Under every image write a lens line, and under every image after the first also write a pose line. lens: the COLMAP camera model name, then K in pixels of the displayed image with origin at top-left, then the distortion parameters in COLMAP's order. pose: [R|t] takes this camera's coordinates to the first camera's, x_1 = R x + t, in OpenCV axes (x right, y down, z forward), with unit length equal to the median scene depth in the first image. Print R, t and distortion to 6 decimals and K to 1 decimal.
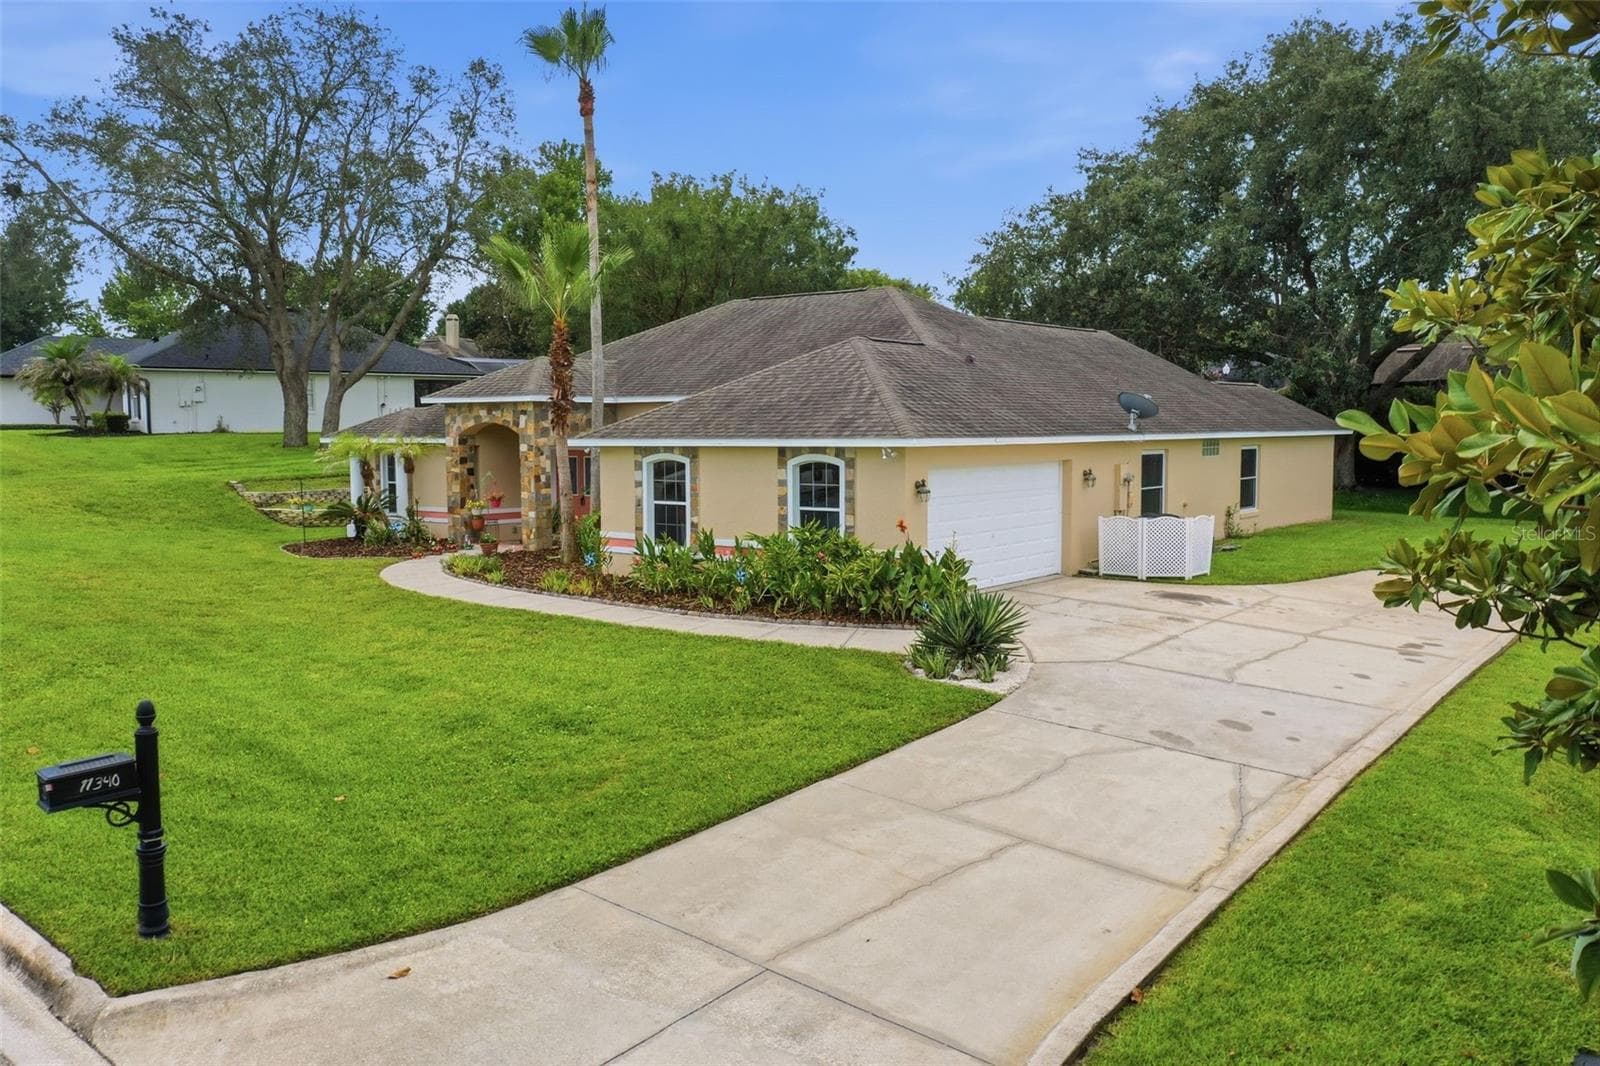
lens RADIAL K [[1262.8, 0, 806.2], [0, 1262.8, 534.8], [0, 0, 1]] dist [0.012351, 0.003146]
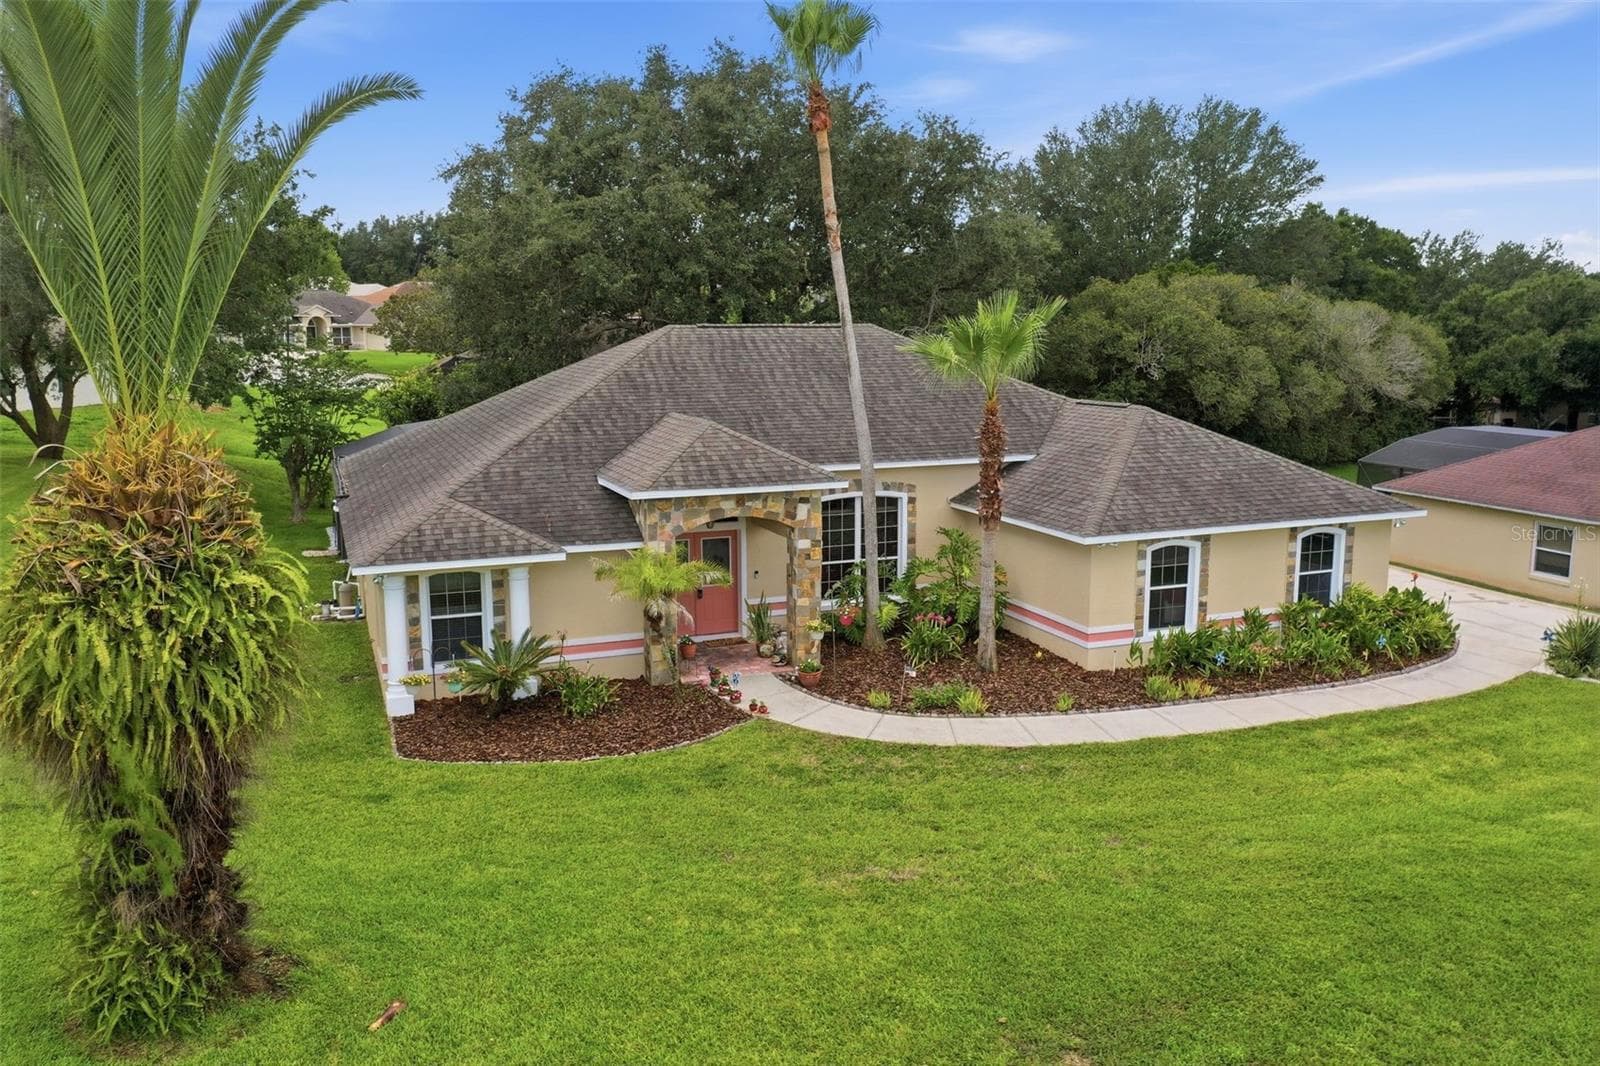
lens RADIAL K [[1262.8, 0, 798.7], [0, 1262.8, 536.9], [0, 0, 1]] dist [0.012351, 0.003146]
pose [[0.506984, -0.144488, 0.849759, -1.219294], [0.074886, 0.989506, 0.123572, -0.232478], [-0.858697, 0.000986, 0.512483, 0.799715]]
